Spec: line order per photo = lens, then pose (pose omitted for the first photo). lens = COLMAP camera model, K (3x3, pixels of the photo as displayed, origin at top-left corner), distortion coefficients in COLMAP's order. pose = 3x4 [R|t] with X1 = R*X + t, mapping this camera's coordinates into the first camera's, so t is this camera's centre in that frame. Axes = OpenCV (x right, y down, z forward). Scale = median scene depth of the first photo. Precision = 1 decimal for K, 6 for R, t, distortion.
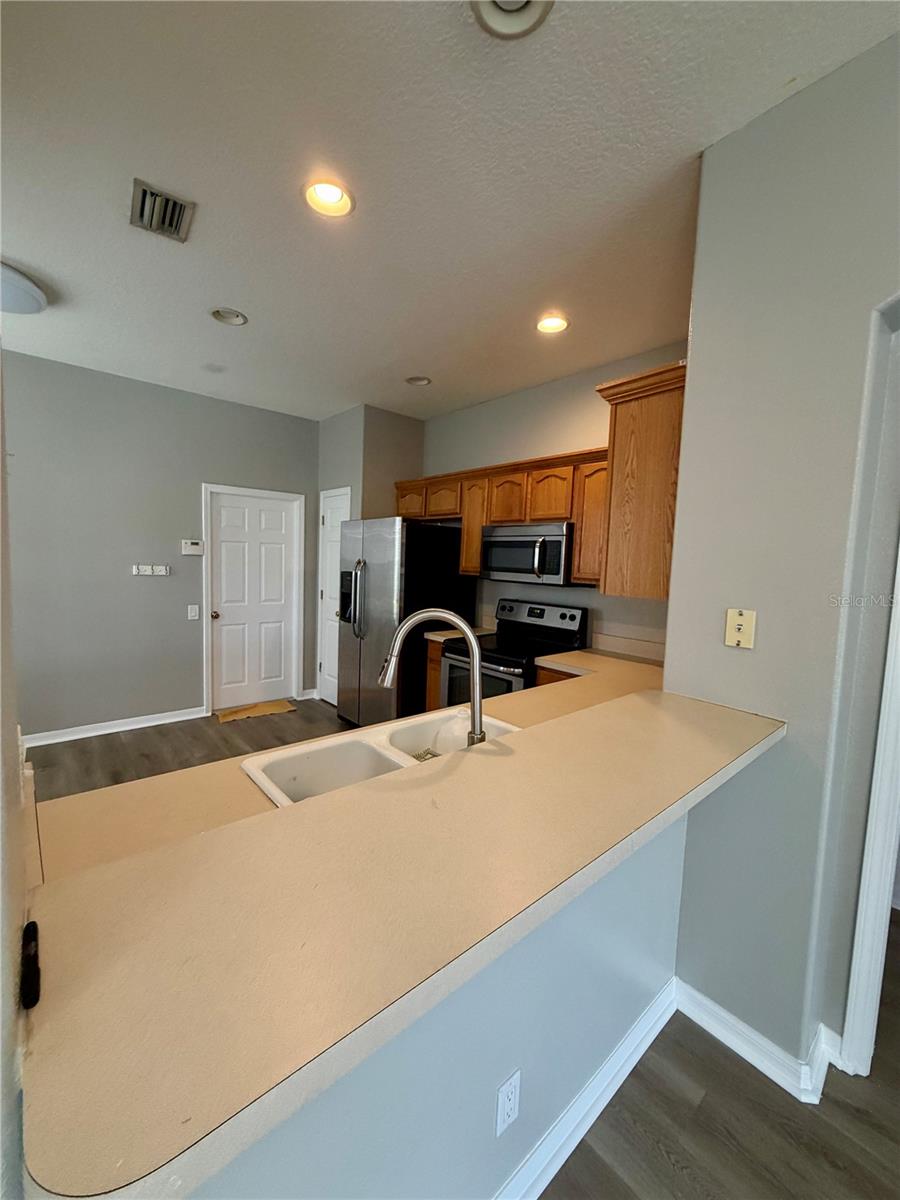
lens RADIAL K [[480.3, 0, 450.0], [0, 480.3, 600.0], [0, 0, 1]] dist [-0.008808, 0.000001]
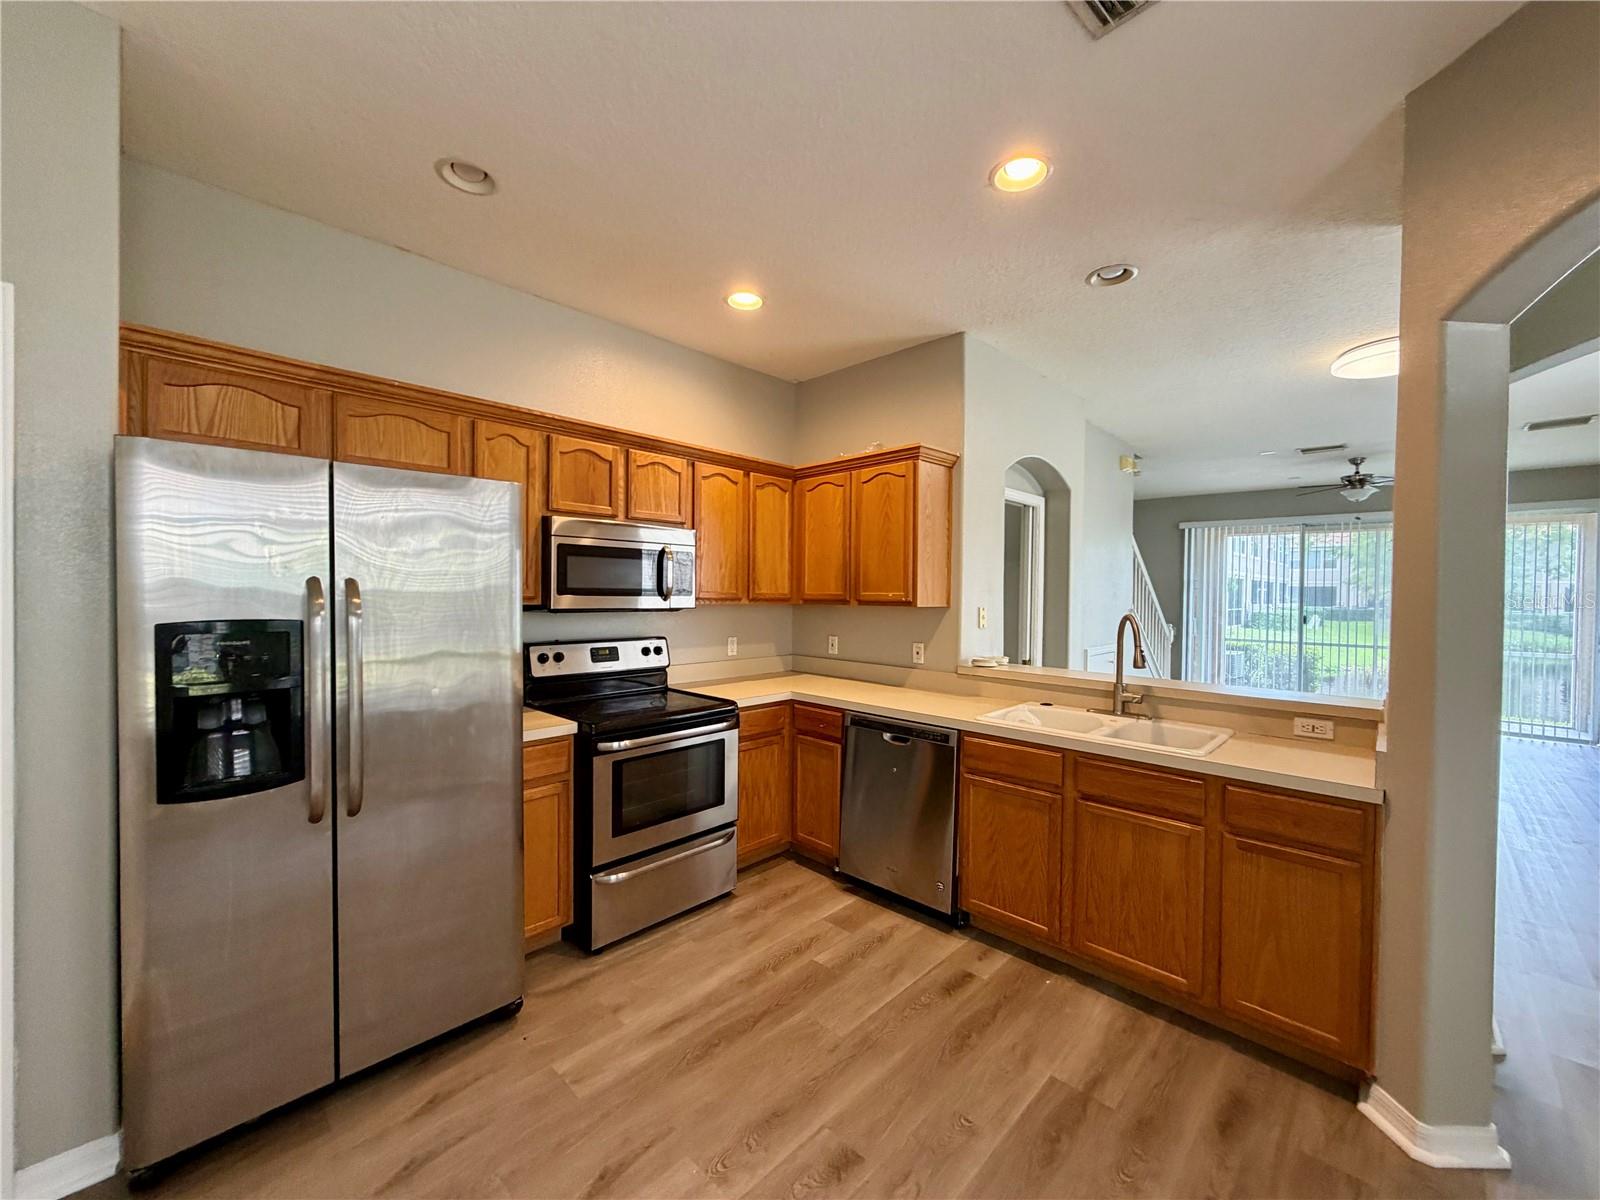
lens RADIAL K [[644.1, 0, 800.0], [0, 644.1, 600.0], [0, 0, 1]] dist [0.001180, 0.000003]
pose [[-0.084872, -0.053534, 0.994953, -0.777969], [0.068444, 0.995884, 0.059422, -0.088677], [-0.994038, 0.073142, -0.080858, 0.842431]]
